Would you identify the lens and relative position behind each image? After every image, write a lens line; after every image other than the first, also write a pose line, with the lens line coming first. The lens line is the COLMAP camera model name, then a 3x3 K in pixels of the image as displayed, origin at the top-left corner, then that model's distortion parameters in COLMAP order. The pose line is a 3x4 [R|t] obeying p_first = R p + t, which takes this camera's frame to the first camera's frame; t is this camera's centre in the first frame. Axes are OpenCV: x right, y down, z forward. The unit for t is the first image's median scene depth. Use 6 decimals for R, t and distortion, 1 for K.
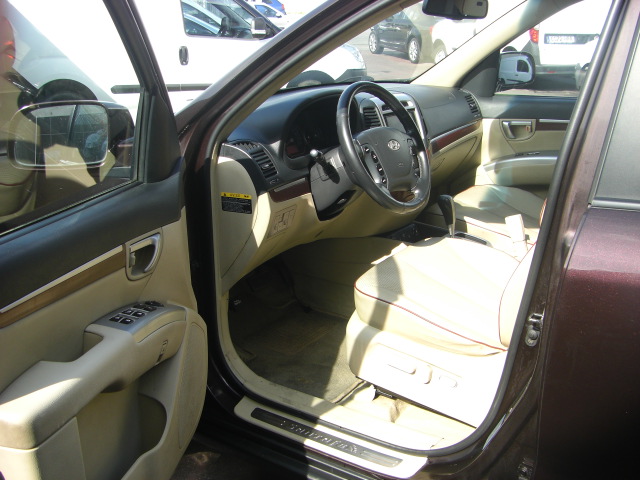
lens RADIAL K [[727.4, 0, 320.0], [0, 727.4, 240.0], [0, 0, 1]] dist [-0.248818, 0.310625]
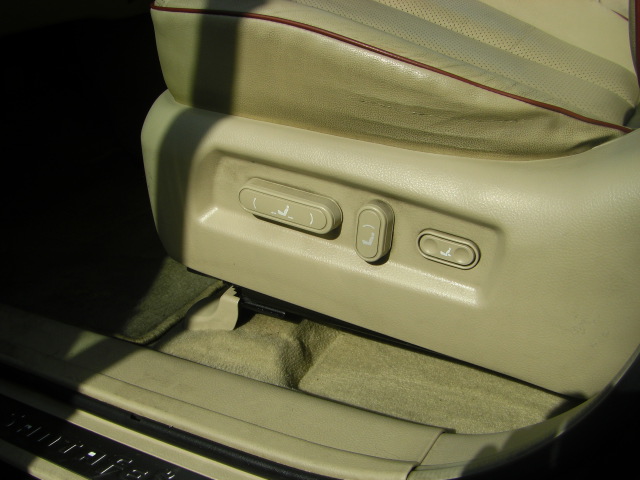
lens RADIAL K [[727.4, 0, 320.0], [0, 727.4, 240.0], [0, 0, 1]] dist [-0.248818, 0.310625]
pose [[0.994768, -0.076807, 0.067358, 0.095134], [0.069438, 0.991975, 0.105657, 0.142234], [-0.074933, -0.100427, 0.992119, 0.636070]]
